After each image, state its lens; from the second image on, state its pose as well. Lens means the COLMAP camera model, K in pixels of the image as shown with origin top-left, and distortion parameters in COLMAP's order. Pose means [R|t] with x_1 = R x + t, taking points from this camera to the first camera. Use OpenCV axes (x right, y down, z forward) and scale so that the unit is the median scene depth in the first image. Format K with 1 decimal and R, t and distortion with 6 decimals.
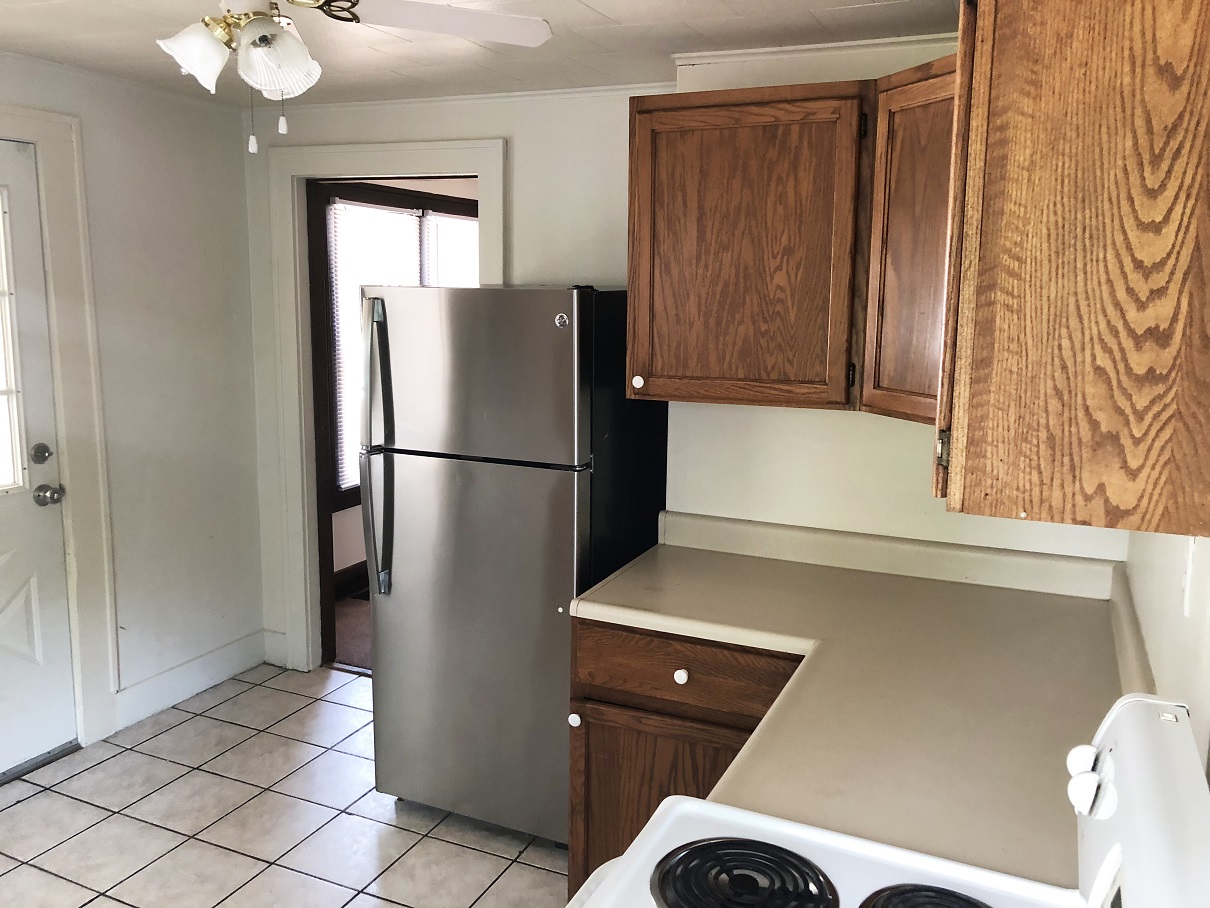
lens RADIAL K [[994.1, 0, 602.0], [0, 994.1, 440.7], [0, 0, 1]] dist [-0.001525, -0.003843]
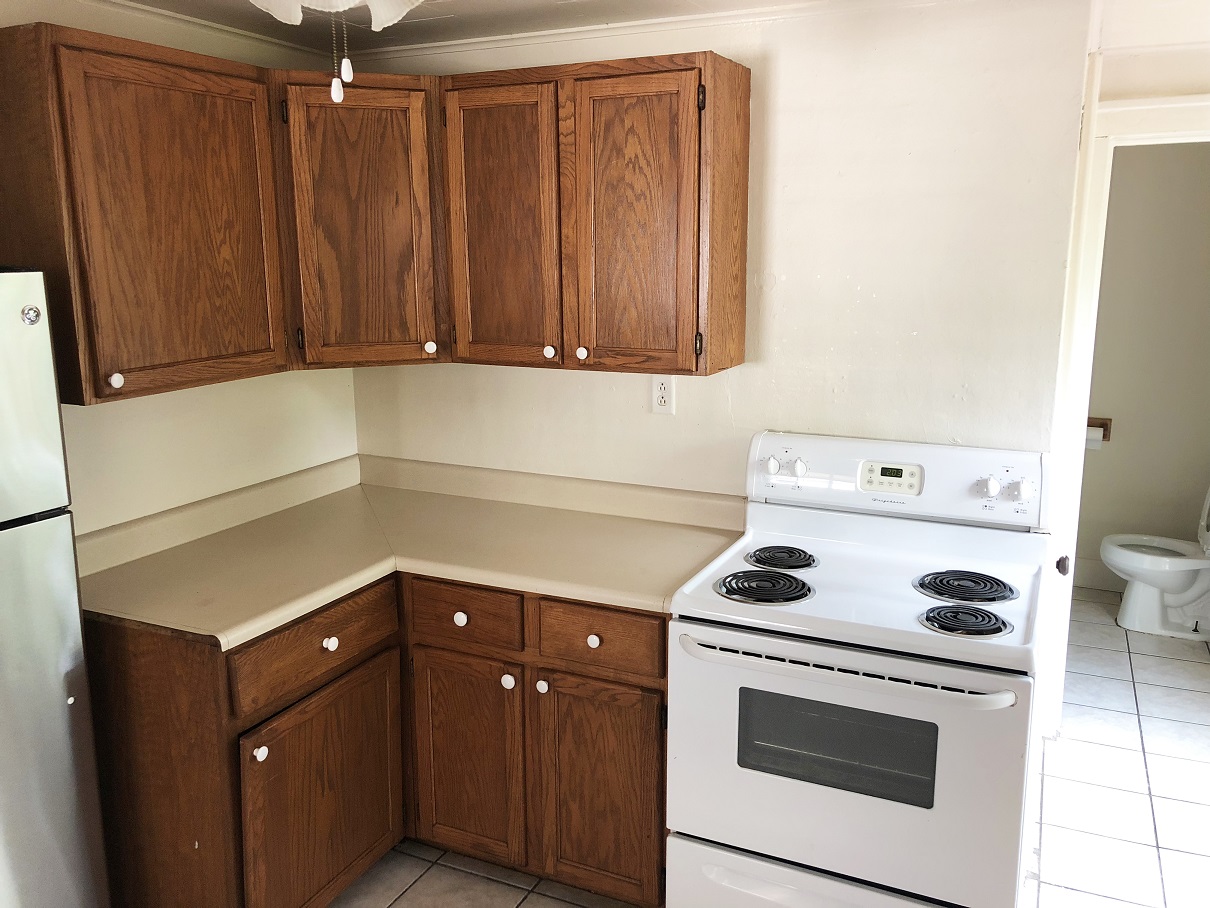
lens RADIAL K [[989.7, 0, 605.0], [0, 989.7, 454.0], [0, 0, 1]] dist [-0.007252, -0.002702]
pose [[0.010789, -0.209135, 0.977827, -0.820945], [0.170820, 0.963895, 0.204270, -0.103842], [-0.985243, 0.164829, 0.046124, 0.603271]]
